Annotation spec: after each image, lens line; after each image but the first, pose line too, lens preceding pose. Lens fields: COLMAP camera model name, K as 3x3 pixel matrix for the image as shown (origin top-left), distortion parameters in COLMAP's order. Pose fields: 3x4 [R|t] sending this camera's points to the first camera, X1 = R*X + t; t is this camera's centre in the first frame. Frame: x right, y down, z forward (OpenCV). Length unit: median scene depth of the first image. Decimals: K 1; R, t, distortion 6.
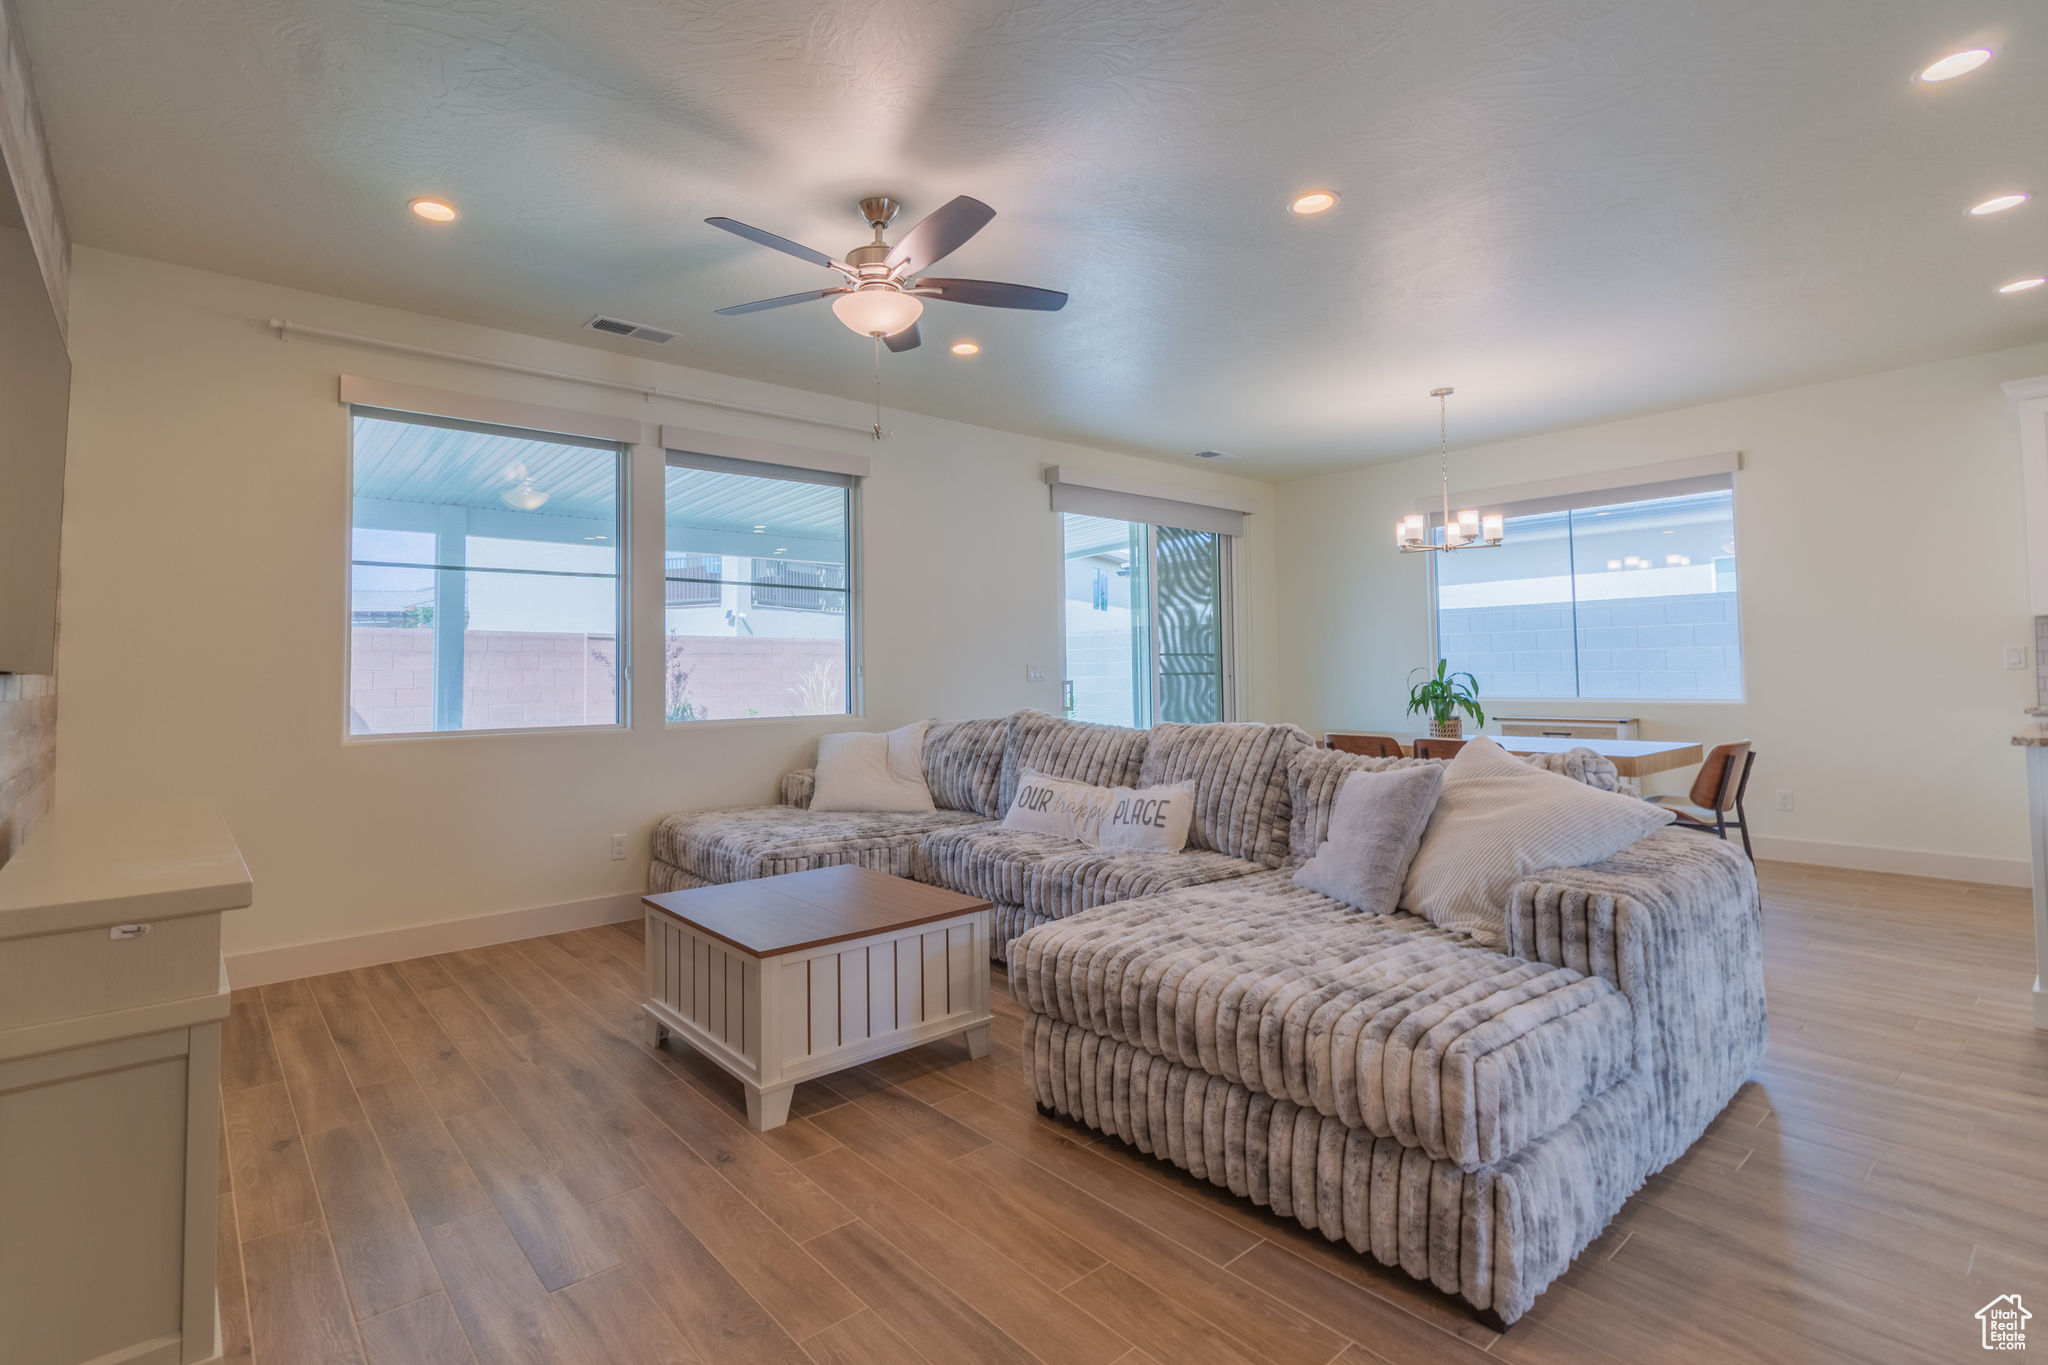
lens RADIAL K [[962.8, 0, 1032.1], [0, 962.8, 666.5], [0, 0, 1]] dist [0.001083, 0.000007]
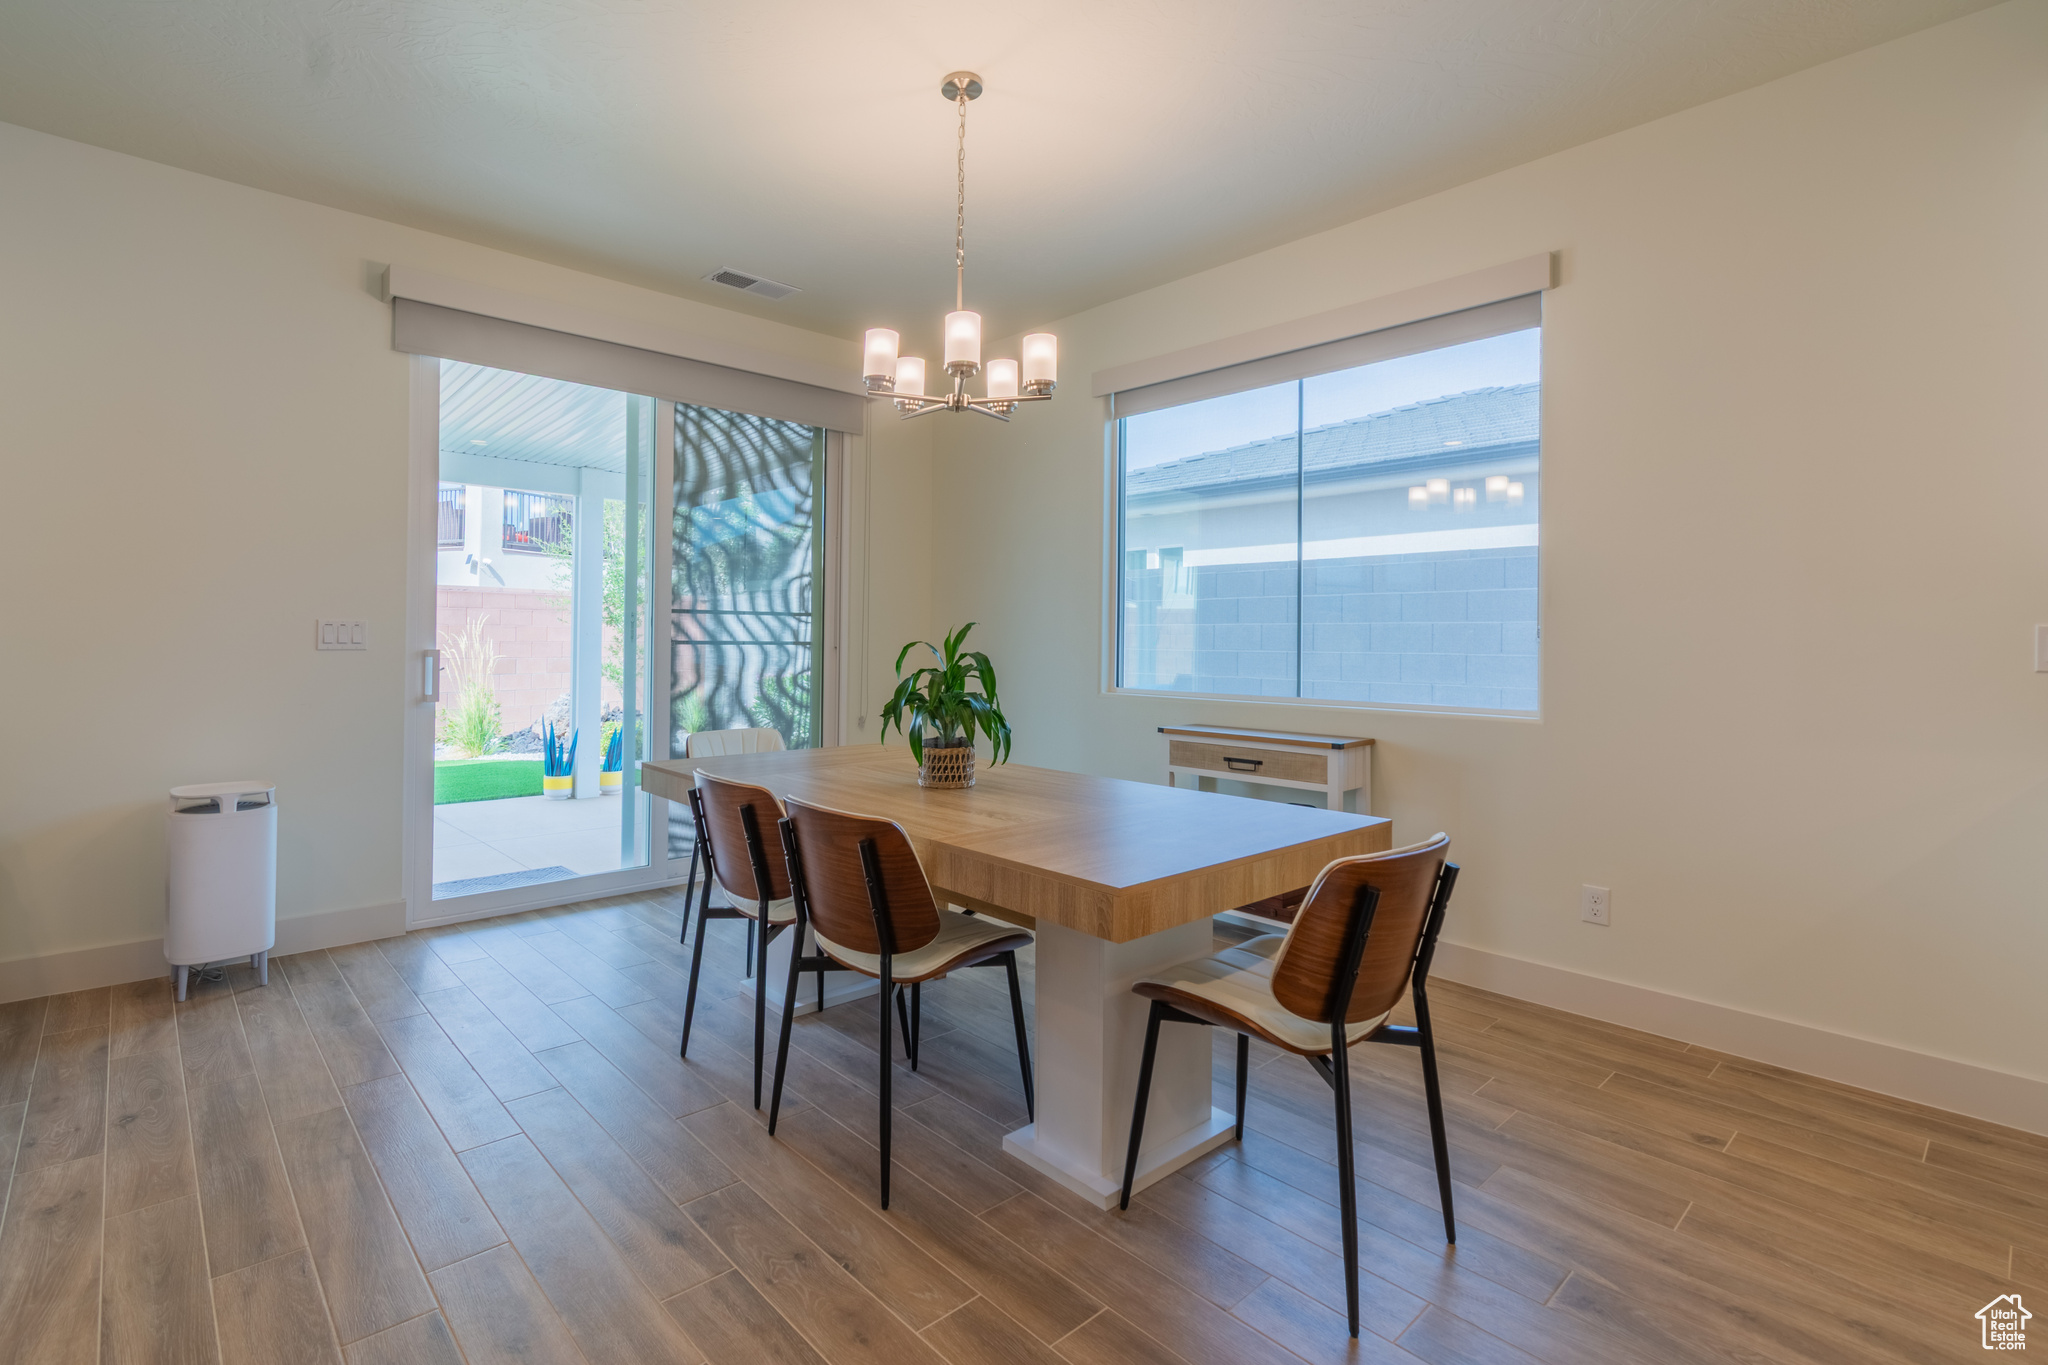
lens RADIAL K [[962.8, 0, 1011.7], [0, 962.8, 679.7], [0, 0, 1]] dist [0.001083, 0.000007]
pose [[0.999183, 0.022038, 0.033881, 0.367839], [-0.023664, 0.998549, 0.048368, -0.003714], [-0.032766, -0.049130, 0.998255, 0.406301]]
